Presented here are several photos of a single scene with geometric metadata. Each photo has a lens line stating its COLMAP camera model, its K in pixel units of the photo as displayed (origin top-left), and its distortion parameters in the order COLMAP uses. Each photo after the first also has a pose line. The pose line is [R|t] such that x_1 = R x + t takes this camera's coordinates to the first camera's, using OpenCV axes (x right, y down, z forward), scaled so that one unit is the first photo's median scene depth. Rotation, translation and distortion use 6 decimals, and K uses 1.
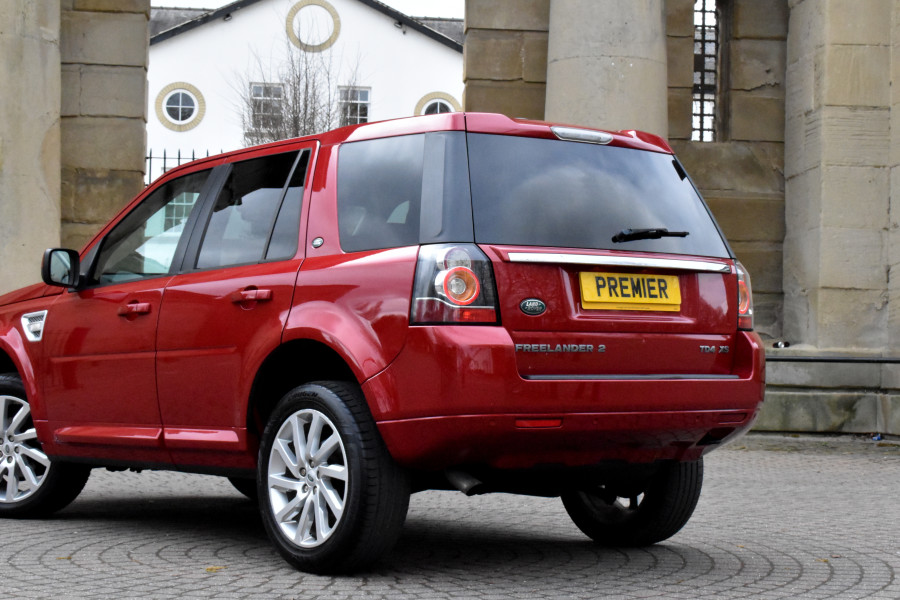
lens RADIAL K [[1777.2, 0, 506.0], [0, 1777.2, 333.8], [0, 0, 1]] dist [0.016377, 0.000000]
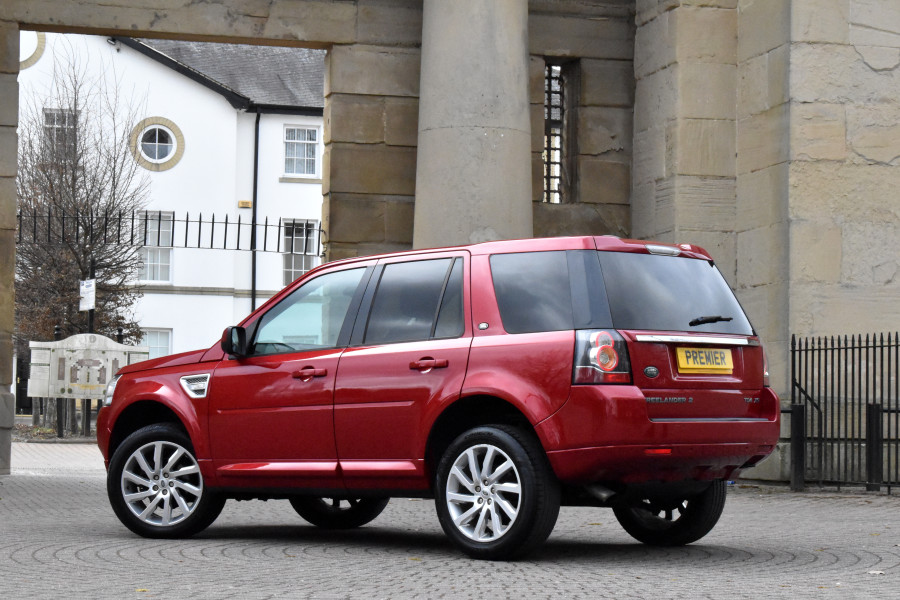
lens RADIAL K [[2080.2, 0, 498.3], [0, 2080.2, 329.9], [0, 0, 1]] dist [0.035178, 0.000000]
pose [[0.987685, -0.001059, 0.156453, -0.126352], [0.005287, 0.999632, -0.026614, -0.001598], [-0.156367, 0.027114, 0.987327, -0.225721]]
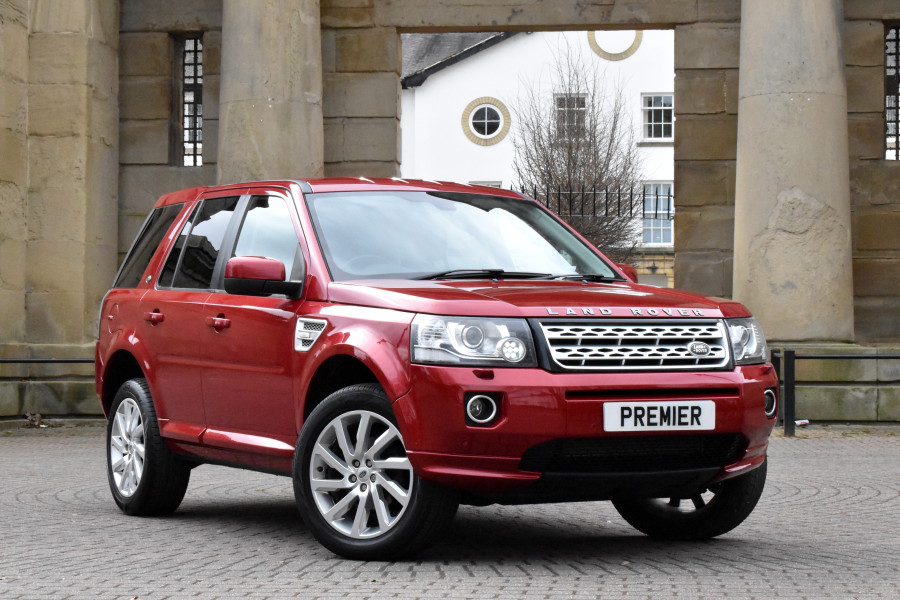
lens RADIAL K [[1898.0, 0, 464.9], [0, 1898.0, 312.5], [0, 0, 1]] dist [-0.013341, 0.000000]
pose [[0.977905, -0.023977, -0.207670, 0.103128], [0.020742, 0.999627, -0.017741, 0.000790], [0.208018, 0.013041, 0.978038, -0.219930]]
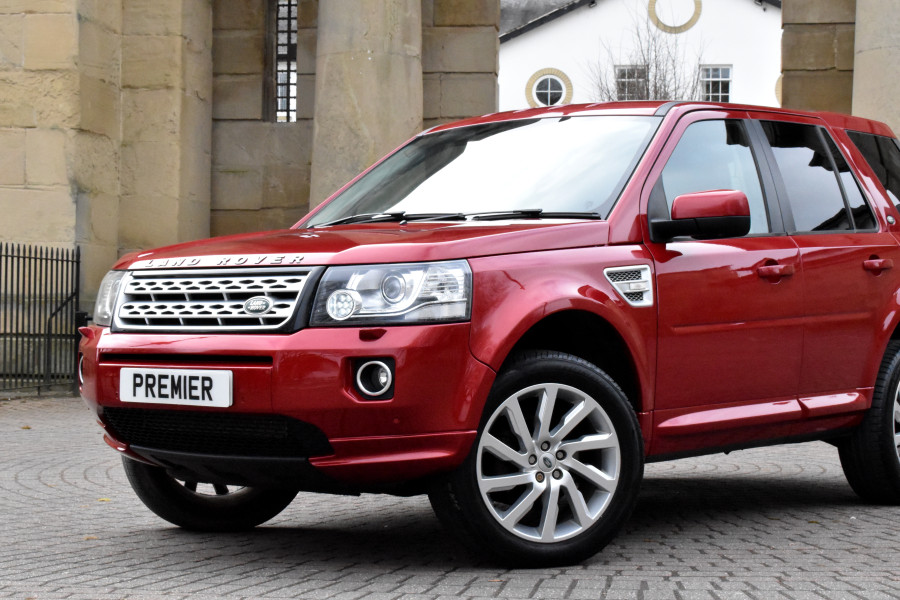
lens RADIAL K [[1762.7, 0, 459.5], [0, 1762.7, 356.9], [0, 0, 1]] dist [-0.014706, 0.000000]
pose [[0.971561, -0.005381, -0.236727, 0.043929], [0.012102, 0.999564, 0.026949, 0.001272], [0.236478, -0.029048, 0.971202, -0.114189]]
